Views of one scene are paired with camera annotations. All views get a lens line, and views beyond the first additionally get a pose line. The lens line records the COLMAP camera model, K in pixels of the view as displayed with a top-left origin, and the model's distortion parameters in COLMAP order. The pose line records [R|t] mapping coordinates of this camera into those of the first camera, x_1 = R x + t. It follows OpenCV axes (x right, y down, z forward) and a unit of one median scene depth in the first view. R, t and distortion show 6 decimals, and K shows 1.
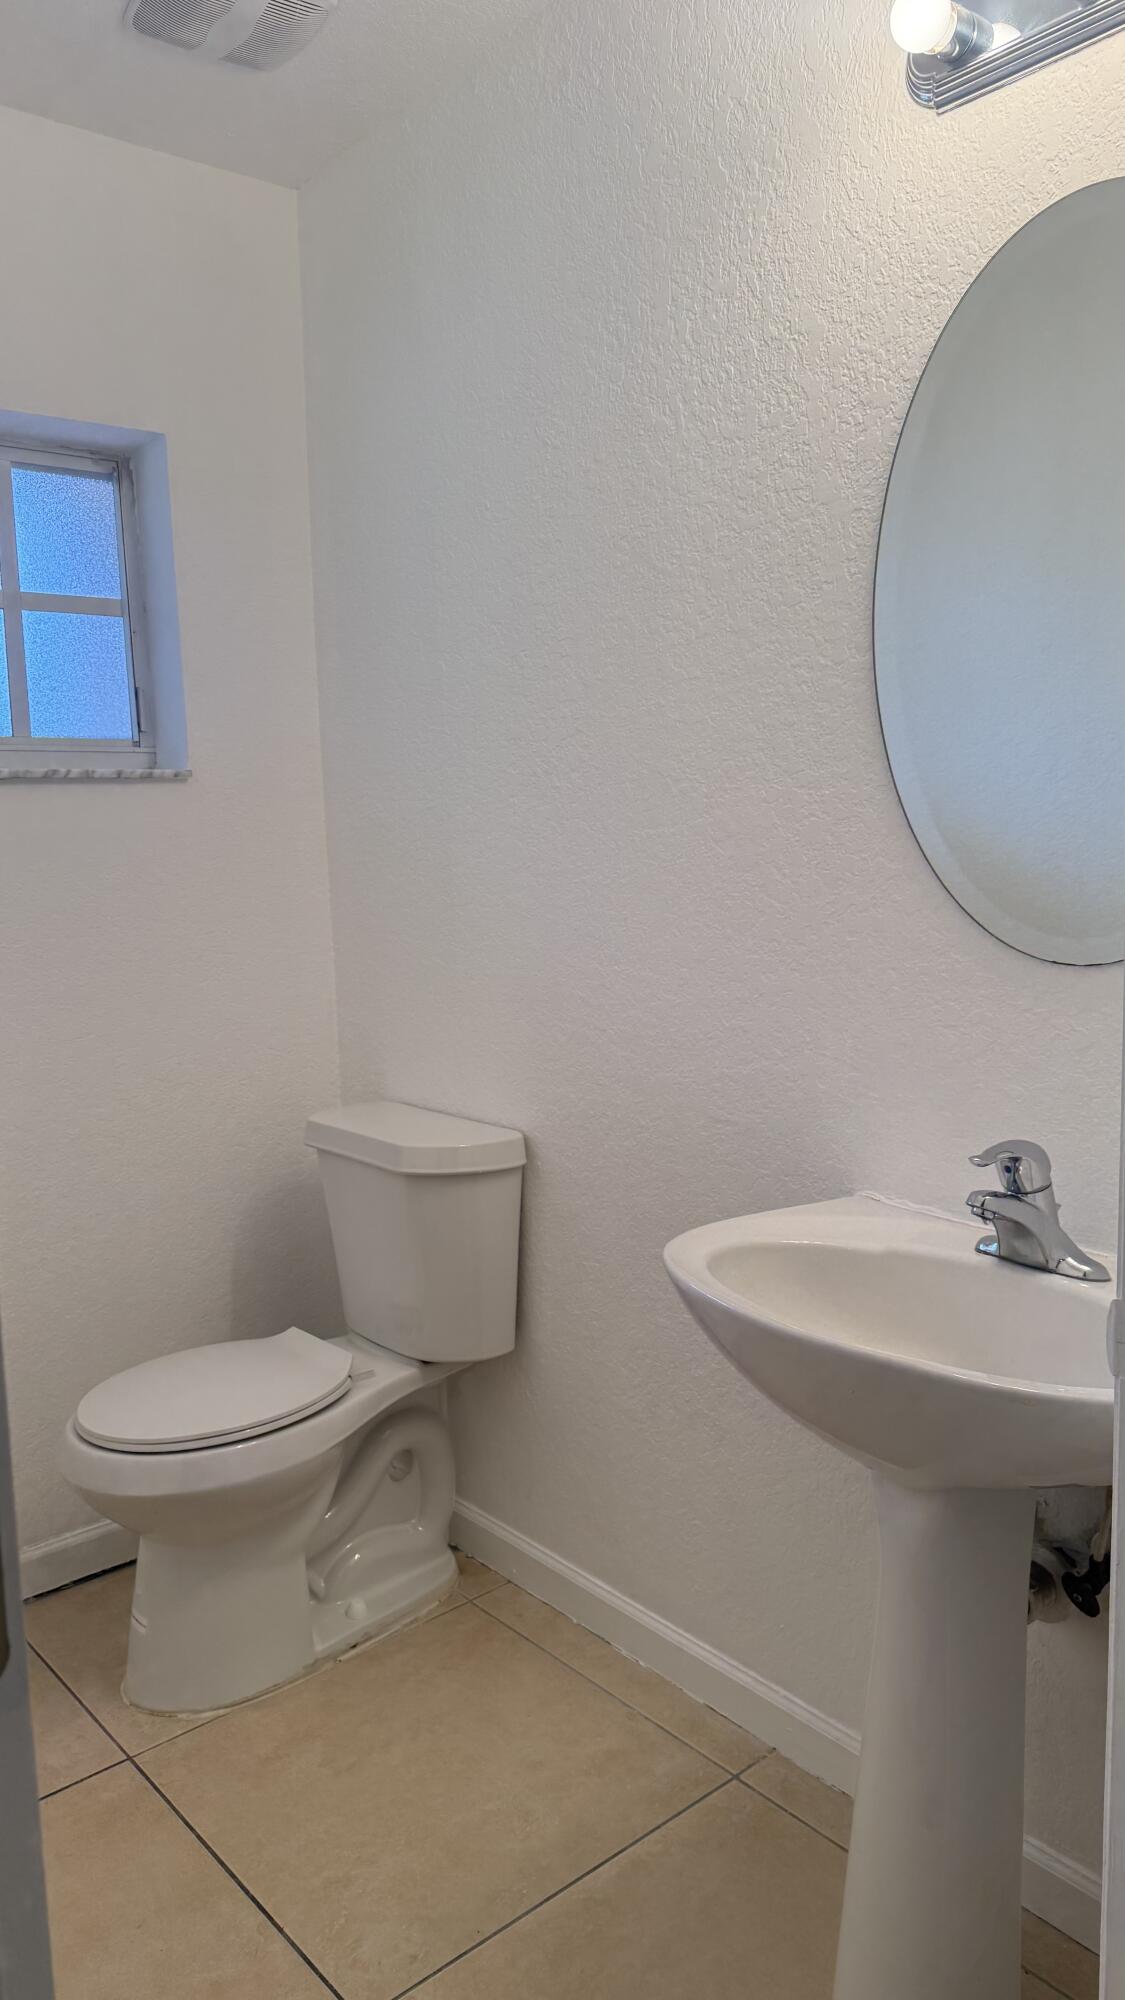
lens RADIAL K [[1396.4, 0, 536.8], [0, 1396.4, 1002.3], [0, 0, 1]] dist [0.040256, -0.041549]
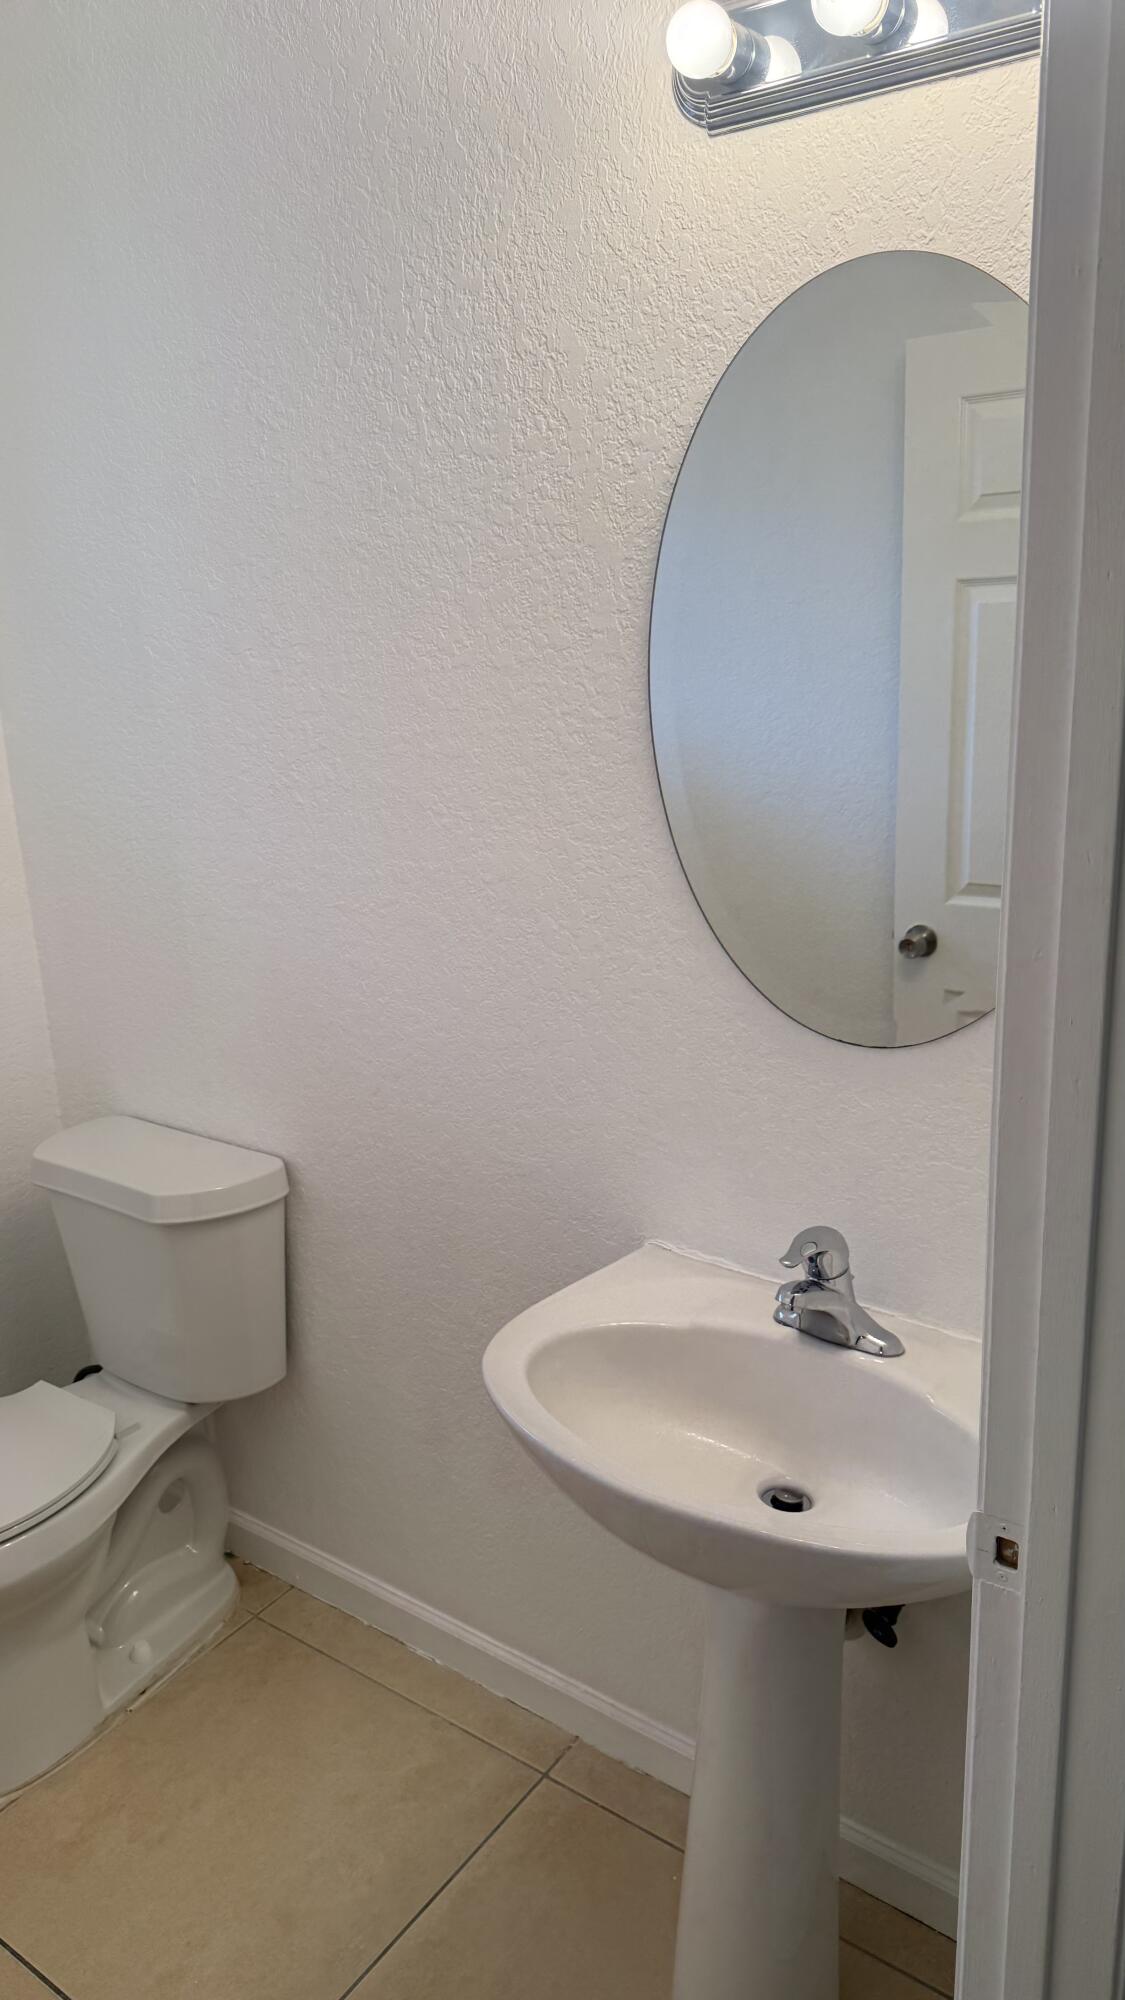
lens RADIAL K [[1396.4, 0, 536.8], [0, 1396.4, 1002.3], [0, 0, 1]] dist [0.040256, -0.041549]
pose [[0.971166, -0.076295, 0.225866, -0.060115], [0.045379, 0.989247, 0.139038, -0.172003], [-0.234045, -0.124779, 0.964185, 0.065038]]
